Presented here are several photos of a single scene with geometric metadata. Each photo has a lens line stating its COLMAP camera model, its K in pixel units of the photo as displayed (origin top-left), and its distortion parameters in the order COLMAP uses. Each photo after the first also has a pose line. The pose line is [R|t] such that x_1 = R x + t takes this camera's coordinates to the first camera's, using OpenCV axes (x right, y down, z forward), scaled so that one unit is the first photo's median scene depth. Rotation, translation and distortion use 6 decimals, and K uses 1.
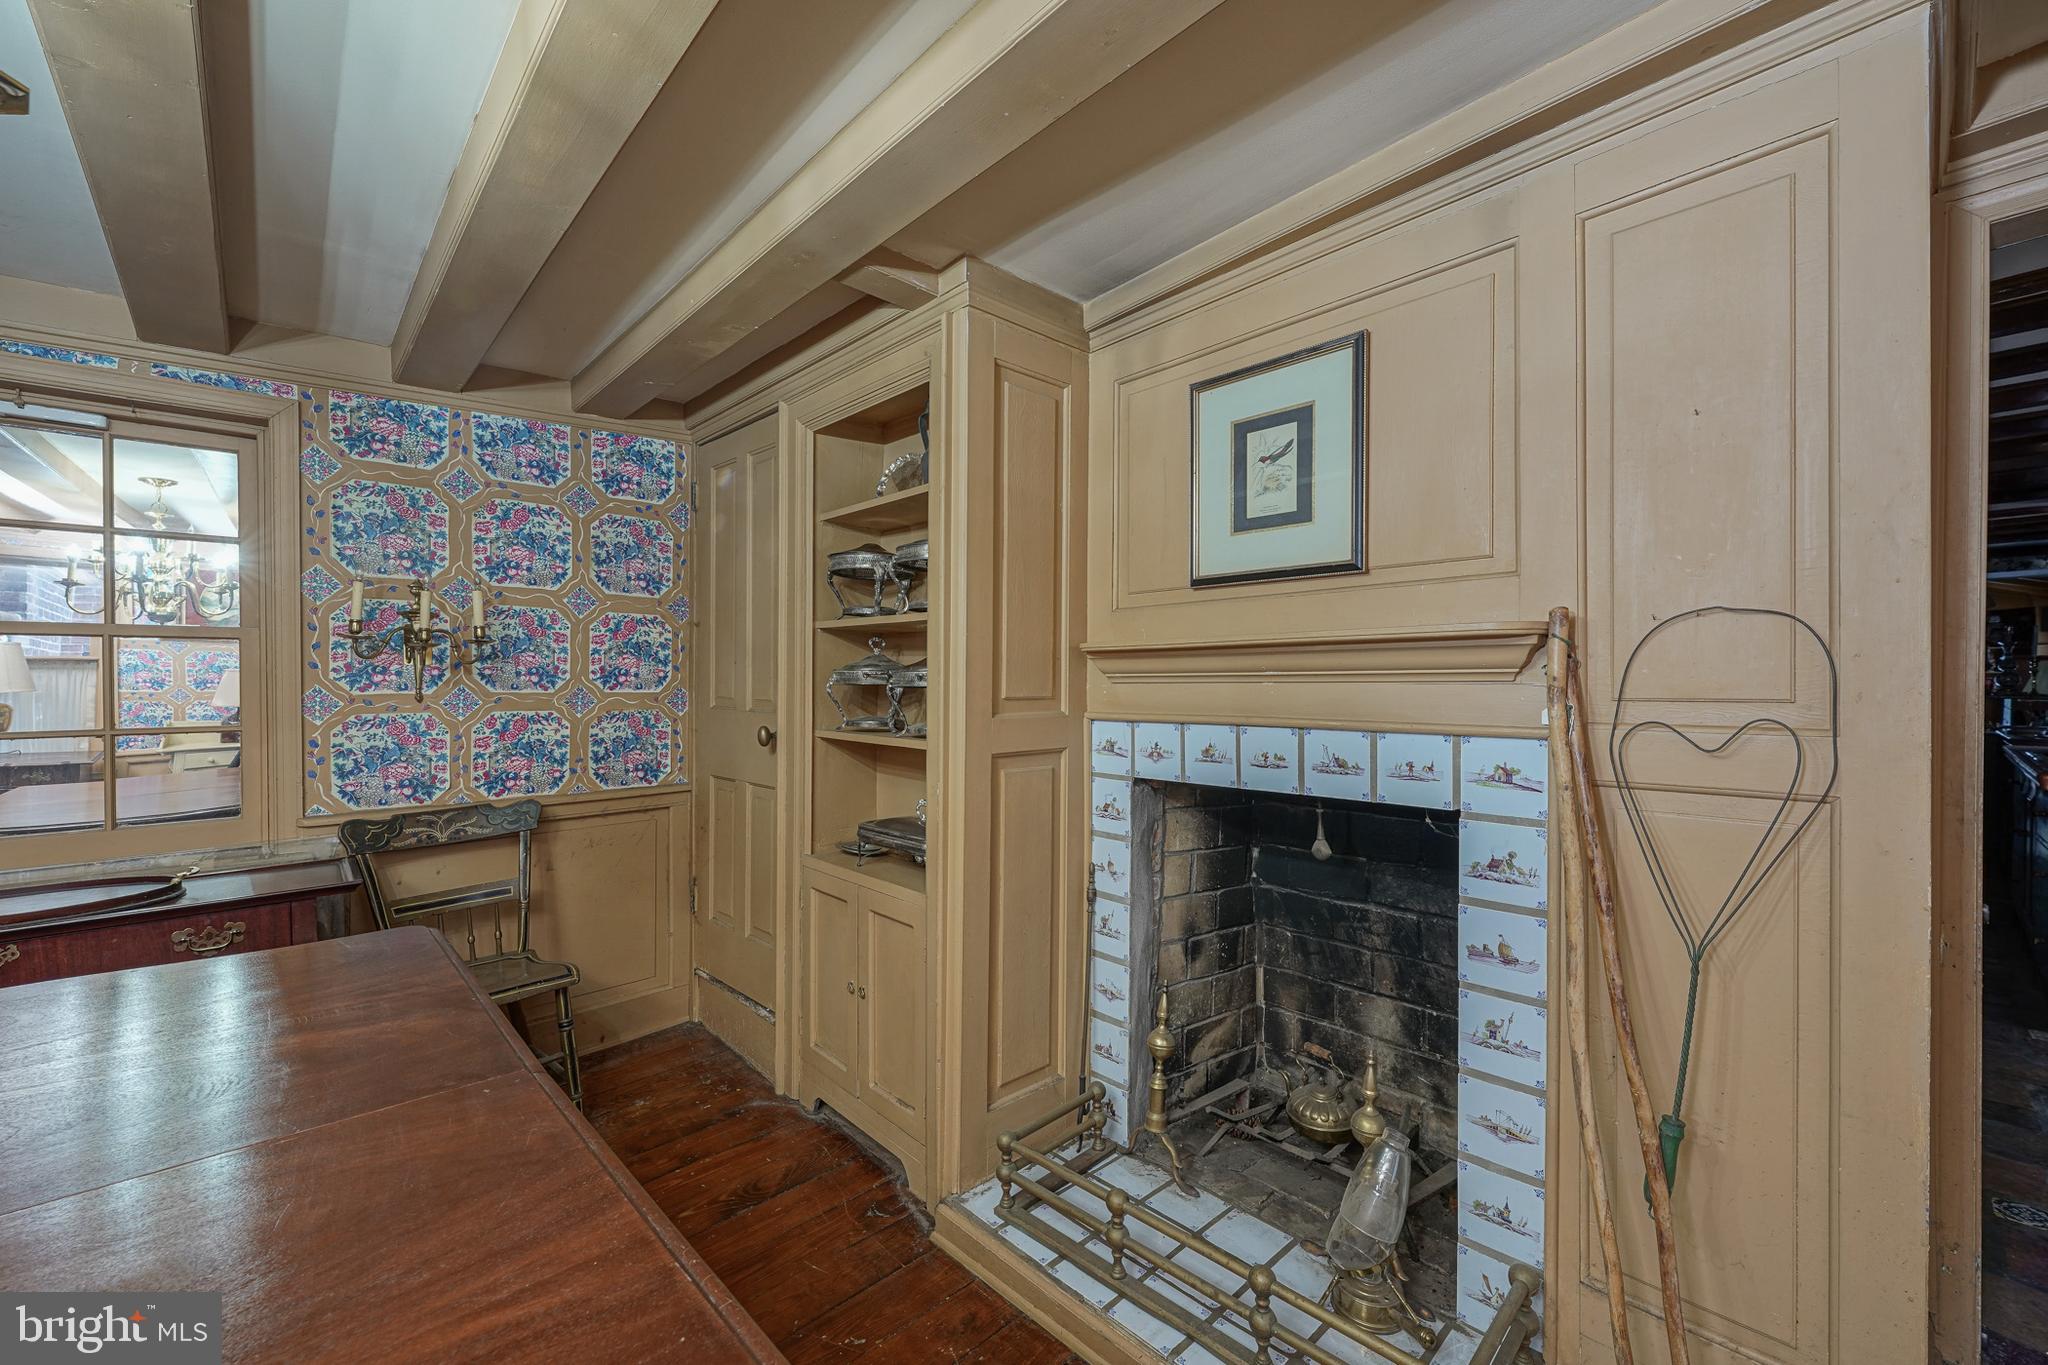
lens RADIAL K [[842.9, 0, 1024.0], [0, 842.9, 682.5], [0, 0, 1]] dist [-0.000606, 0.000100]
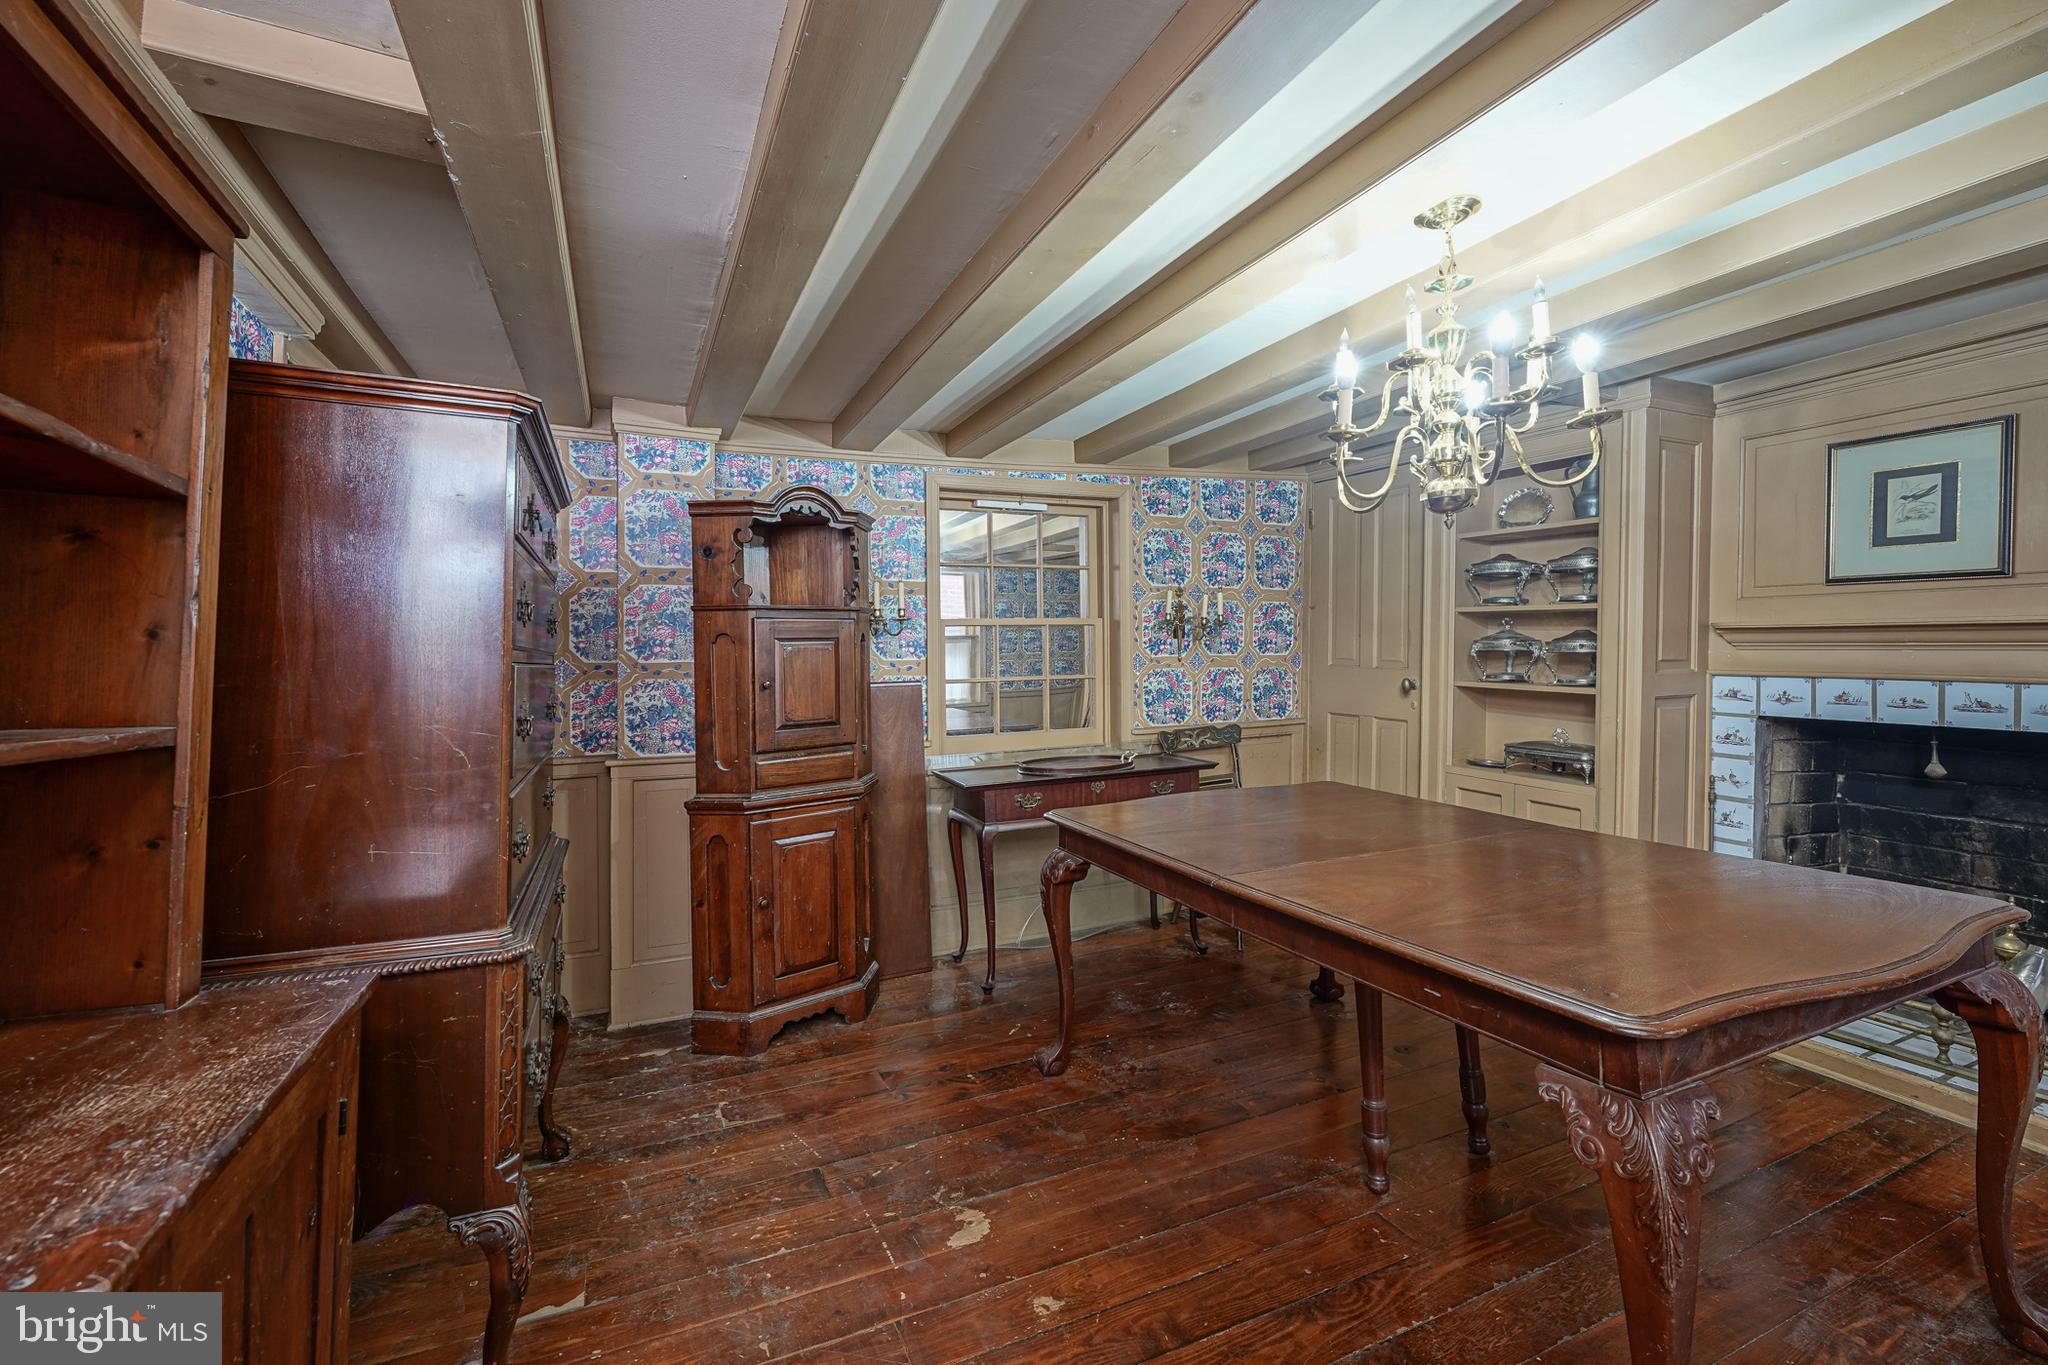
lens RADIAL K [[844.5, 0, 990.8], [0, 844.5, 655.5], [0, 0, 1]] dist [0.000798, 0.000174]
pose [[0.939946, -0.000598, -0.341323, -0.529110], [0.006463, 0.999850, 0.016047, -0.018131], [0.341262, -0.017290, 0.939809, -0.693039]]
